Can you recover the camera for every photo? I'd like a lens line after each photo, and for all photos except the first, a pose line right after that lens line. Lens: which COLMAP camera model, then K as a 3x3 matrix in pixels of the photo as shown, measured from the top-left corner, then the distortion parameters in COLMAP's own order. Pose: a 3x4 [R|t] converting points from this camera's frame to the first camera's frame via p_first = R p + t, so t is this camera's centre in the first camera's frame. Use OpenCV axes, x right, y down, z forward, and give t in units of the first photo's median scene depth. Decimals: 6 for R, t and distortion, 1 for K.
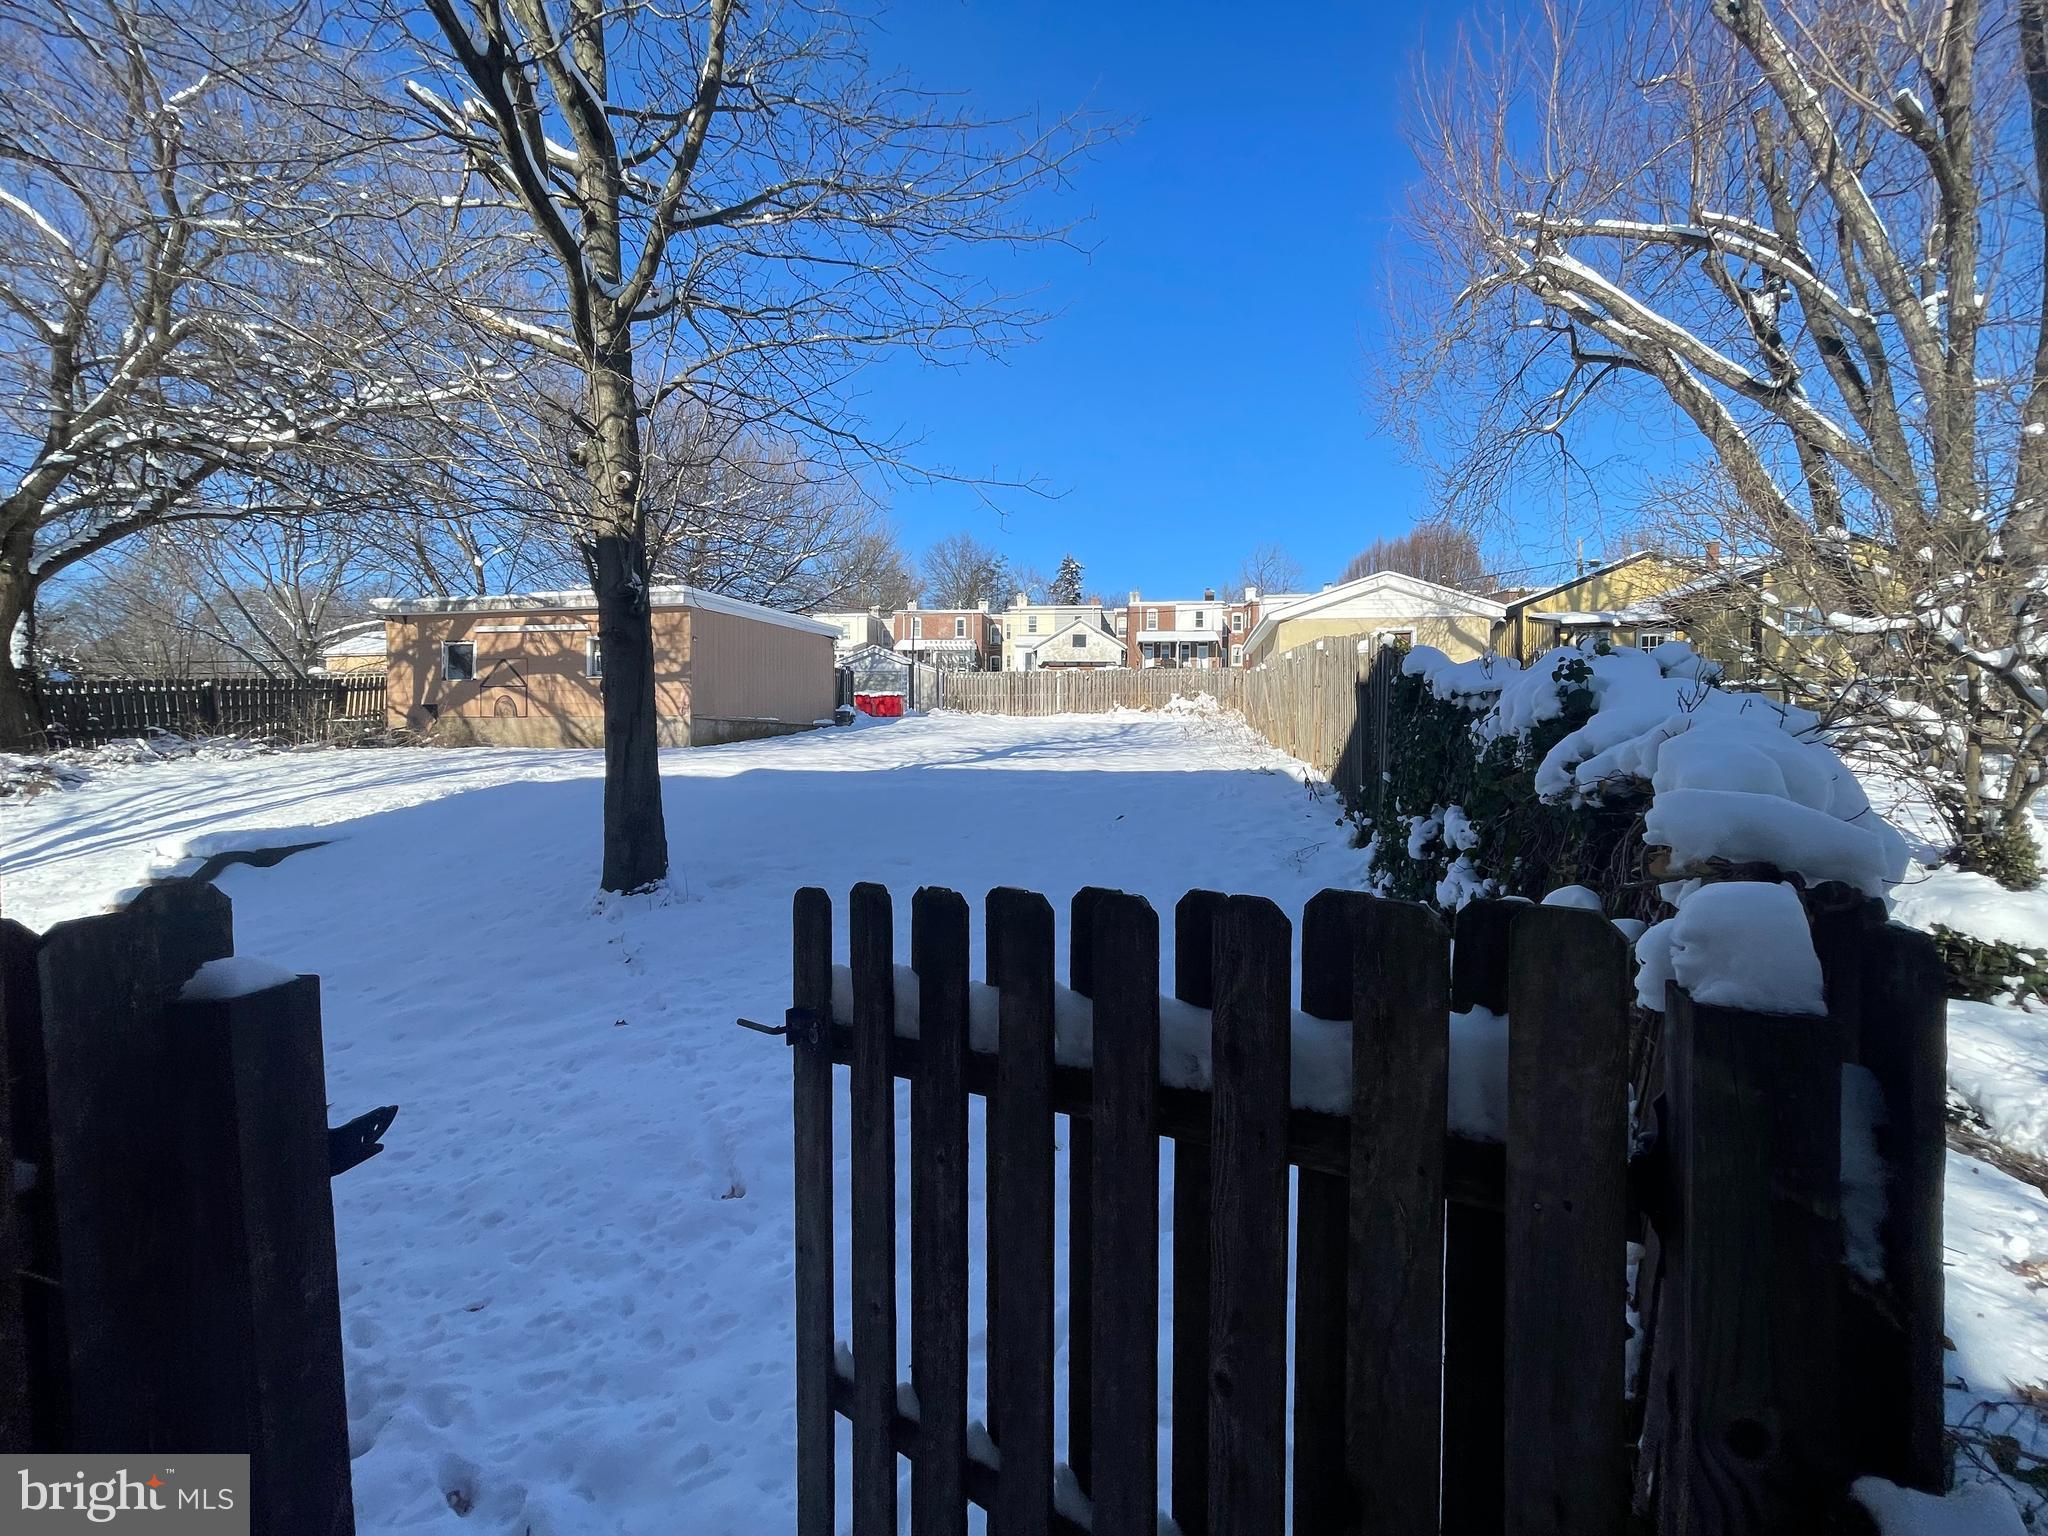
lens RADIAL K [[828.6, 0, 1021.2], [0, 828.6, 761.1], [0, 0, 1]] dist [-0.001797, 0.000181]
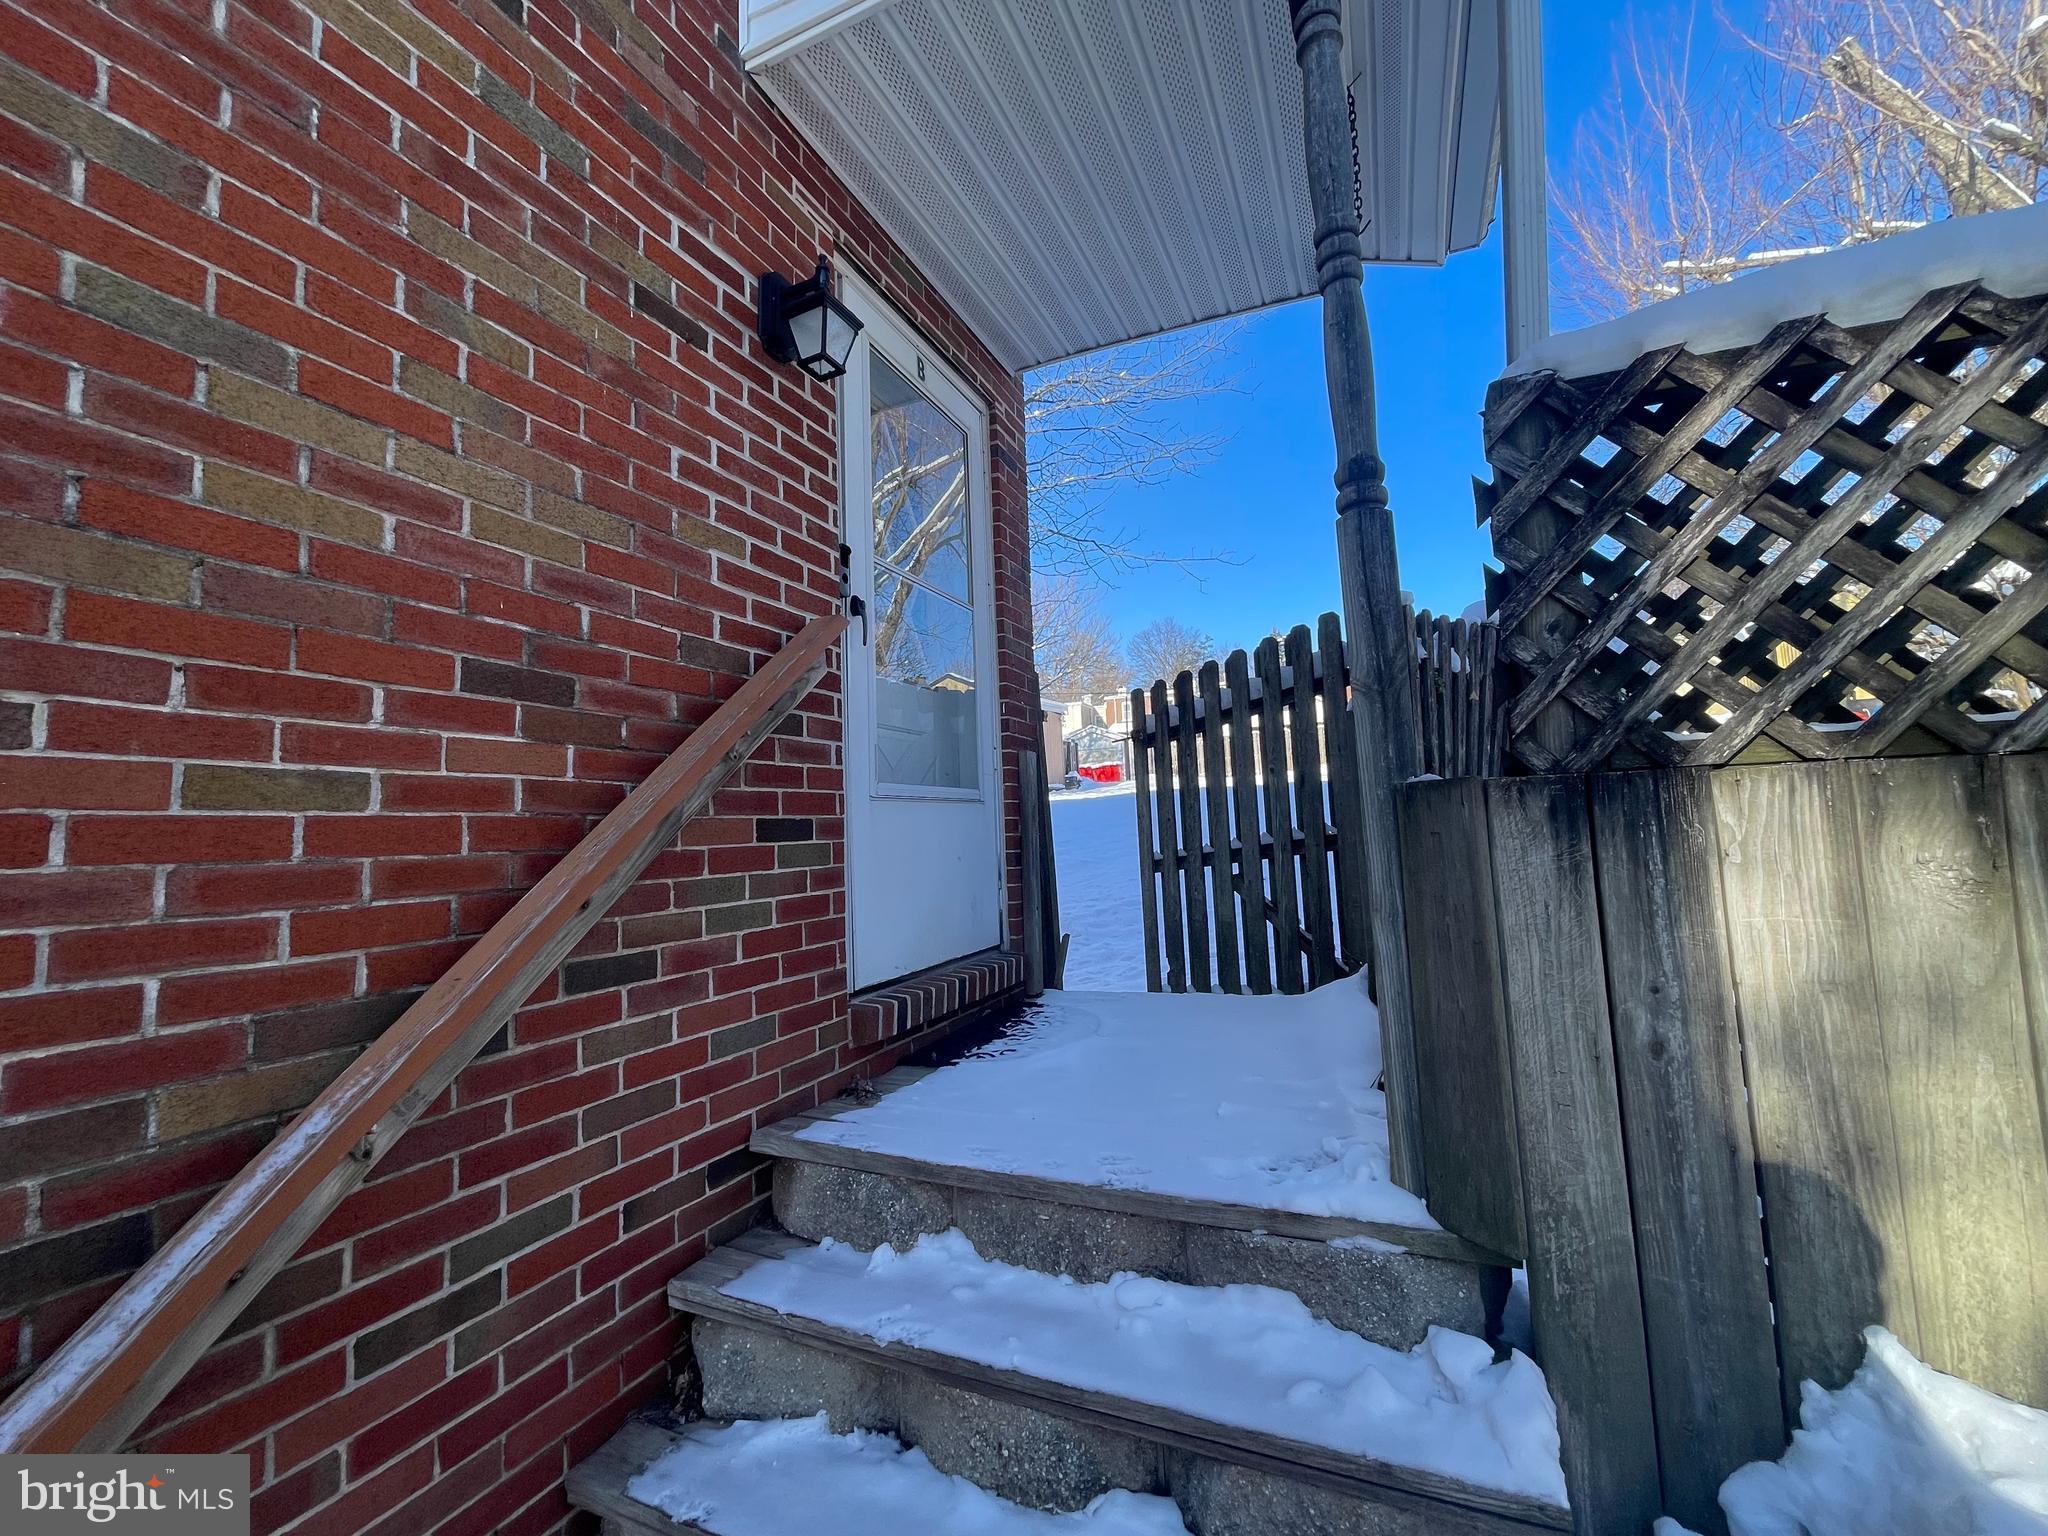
lens RADIAL K [[828.6, 0, 1021.2], [0, 828.6, 761.1], [0, 0, 1]] dist [-0.001797, 0.000181]
pose [[0.965793, -0.067898, -0.250269, 0.010798], [0.040830, 0.992891, -0.111808, 0.119062], [0.256081, 0.097765, 0.961699, -0.312948]]
